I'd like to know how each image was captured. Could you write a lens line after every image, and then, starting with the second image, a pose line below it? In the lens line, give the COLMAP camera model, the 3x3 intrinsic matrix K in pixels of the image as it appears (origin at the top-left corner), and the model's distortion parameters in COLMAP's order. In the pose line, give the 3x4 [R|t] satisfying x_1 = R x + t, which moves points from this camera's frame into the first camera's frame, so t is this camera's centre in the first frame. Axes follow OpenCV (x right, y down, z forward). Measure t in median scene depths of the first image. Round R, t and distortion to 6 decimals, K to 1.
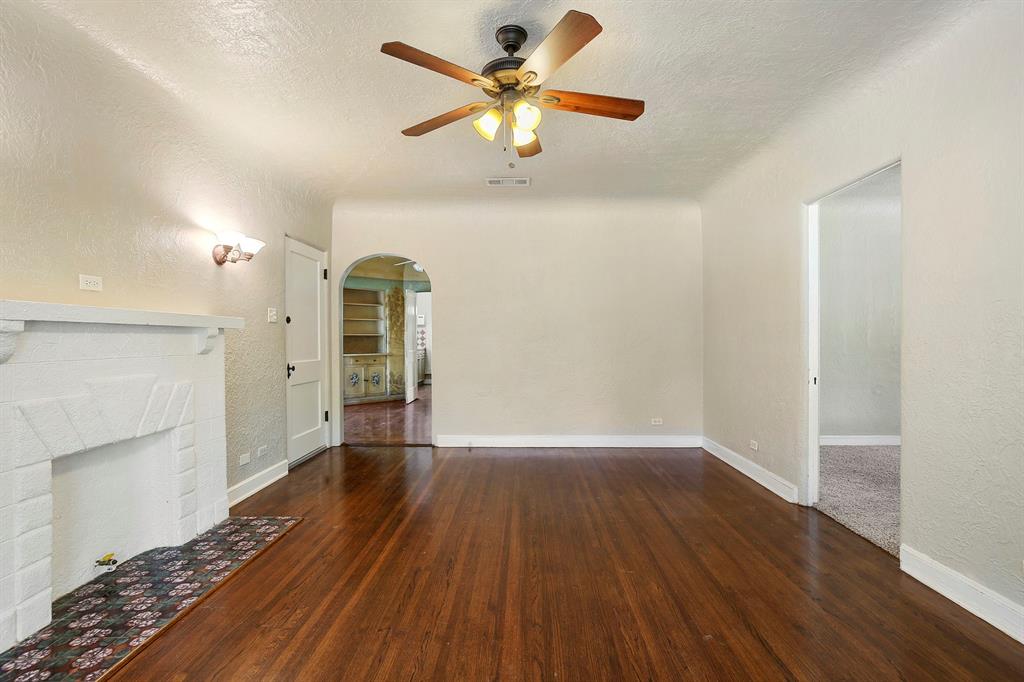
lens RADIAL K [[468.0, 0, 513.7], [0, 468.0, 341.5], [0, 0, 1]] dist [-0.003622, 0.000205]
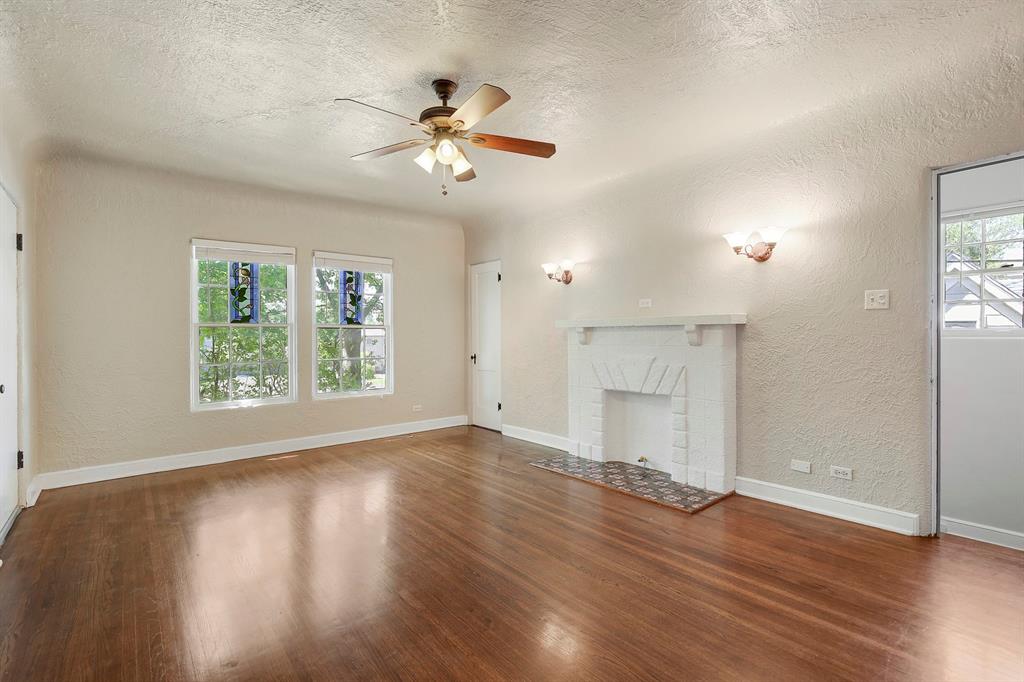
lens RADIAL K [[465.3, 0, 516.5], [0, 465.3, 336.8], [0, 0, 1]] dist [-0.009906, -0.000093]
pose [[-0.745903, 0.010676, -0.665969, 0.530558], [0.006770, 0.999941, 0.008447, -0.011017], [0.666020, 0.001792, -0.745932, 1.626026]]
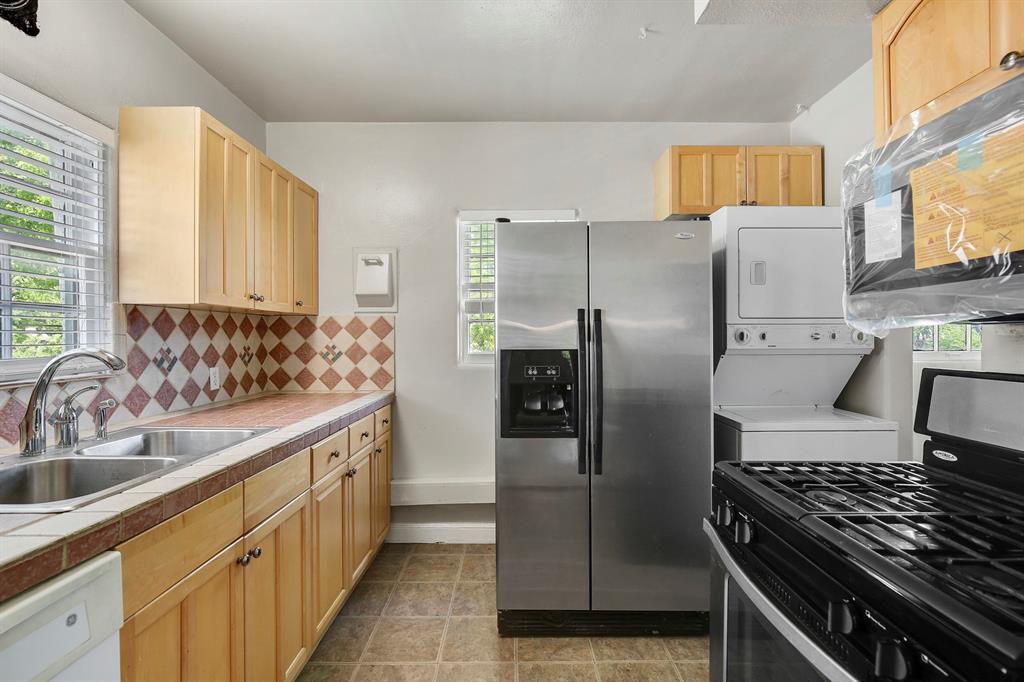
lens RADIAL K [[465.3, 0, 516.5], [0, 465.3, 336.8], [0, 0, 1]] dist [-0.009906, -0.000093]
pose [[0.999849, 0.000530, 0.017348, -0.577502], [-0.000417, 0.999979, -0.006468, -0.057701], [-0.017351, 0.006460, 0.999829, 3.371767]]
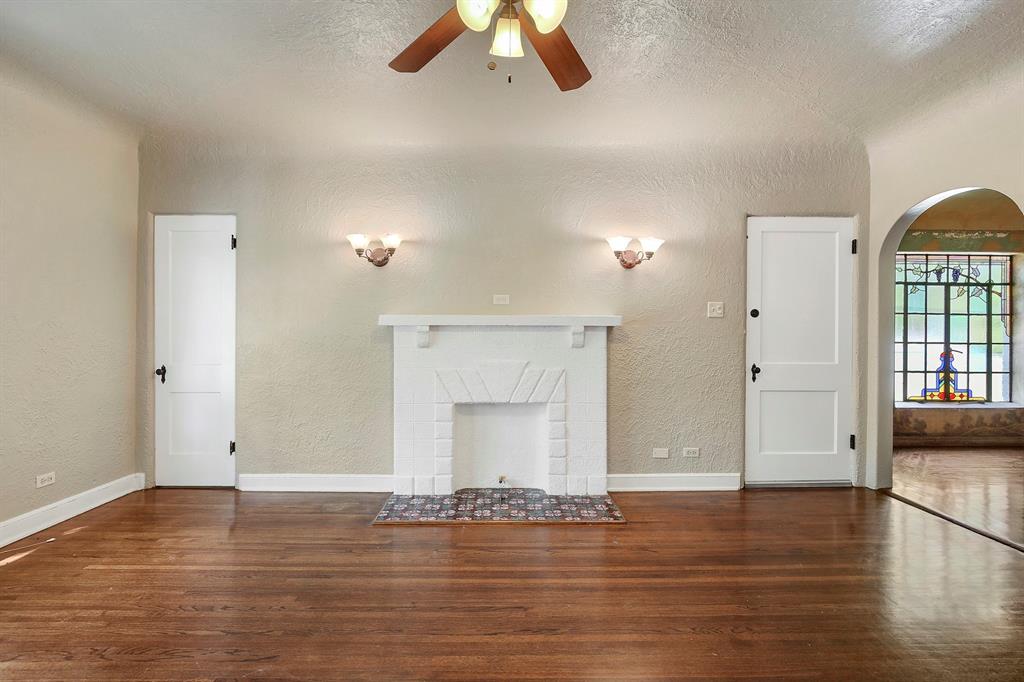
lens RADIAL K [[468.1, 0, 510.8], [0, 468.1, 340.6], [0, 0, 1]] dist [-0.009715, 0.001042]
pose [[0.031445, 0.012598, -0.999426, 0.538353], [-0.006725, 0.999901, 0.012392, -0.005625], [0.999483, 0.006332, 0.031527, 0.798907]]
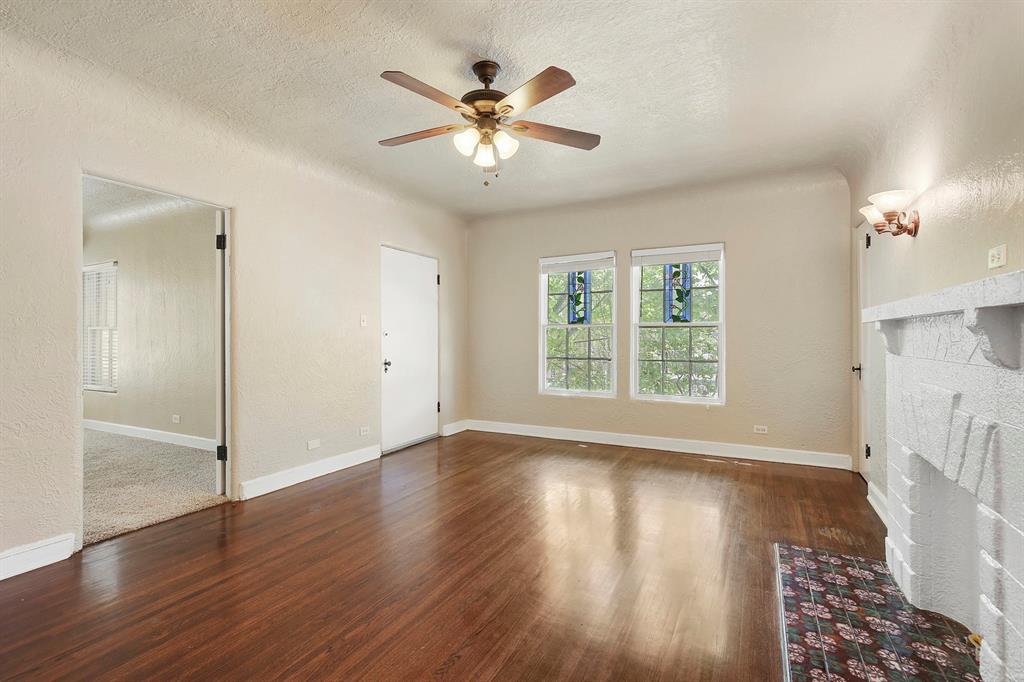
lens RADIAL K [[469.8, 0, 511.1], [0, 469.8, 336.1], [0, 0, 1]] dist [-0.028117, 0.017169]
pose [[-0.895223, 0.005117, 0.445588, -0.446719], [0.007458, 0.999966, 0.003499, -0.010921], [-0.445555, 0.006455, -0.895231, 1.600939]]
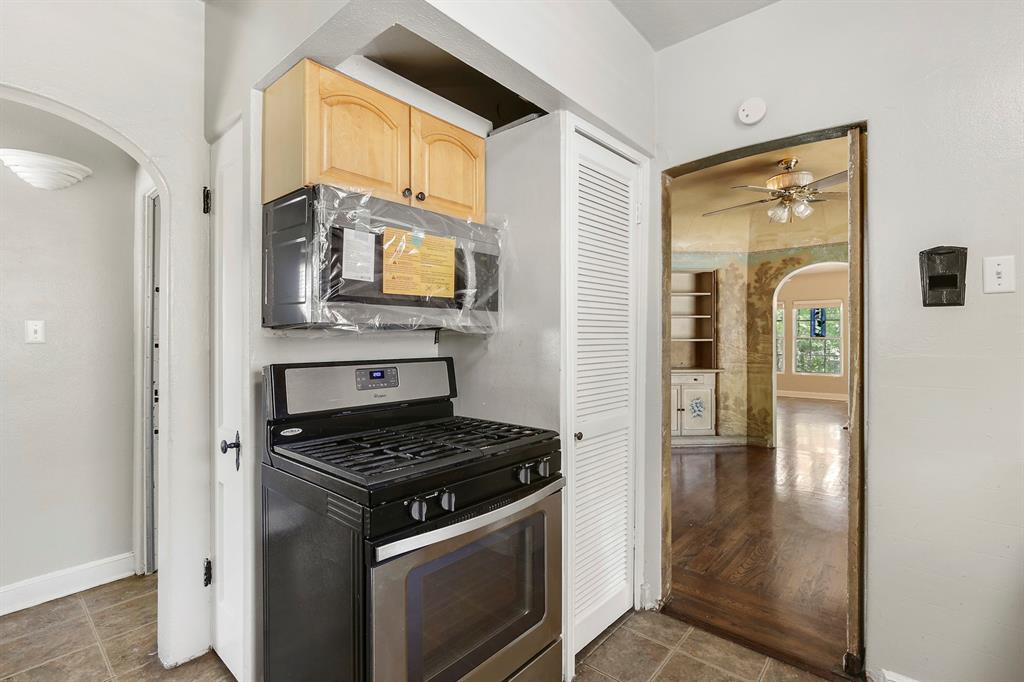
lens RADIAL K [[469.8, 0, 511.1], [0, 469.8, 336.1], [0, 0, 1]] dist [-0.028117, 0.017169]
pose [[-0.766040, 0.005119, 0.642772, -0.714604], [0.005162, 0.999985, -0.001812, -0.060556], [-0.642772, 0.001930, -0.766055, 4.000033]]
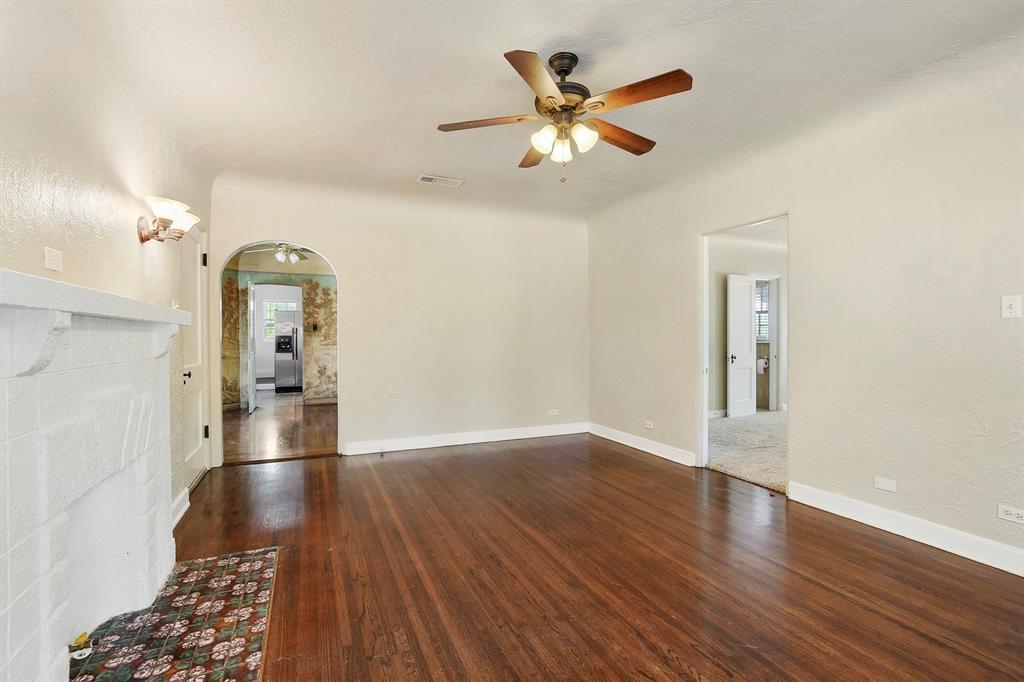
lens RADIAL K [[468.1, 0, 510.8], [0, 468.1, 340.6], [0, 0, 1]] dist [-0.009715, 0.001042]
pose [[0.906591, -0.000991, 0.422010, -0.463733], [0.001253, 0.999999, -0.000345, -0.000692], [-0.422009, 0.000841, 0.906591, 0.050674]]
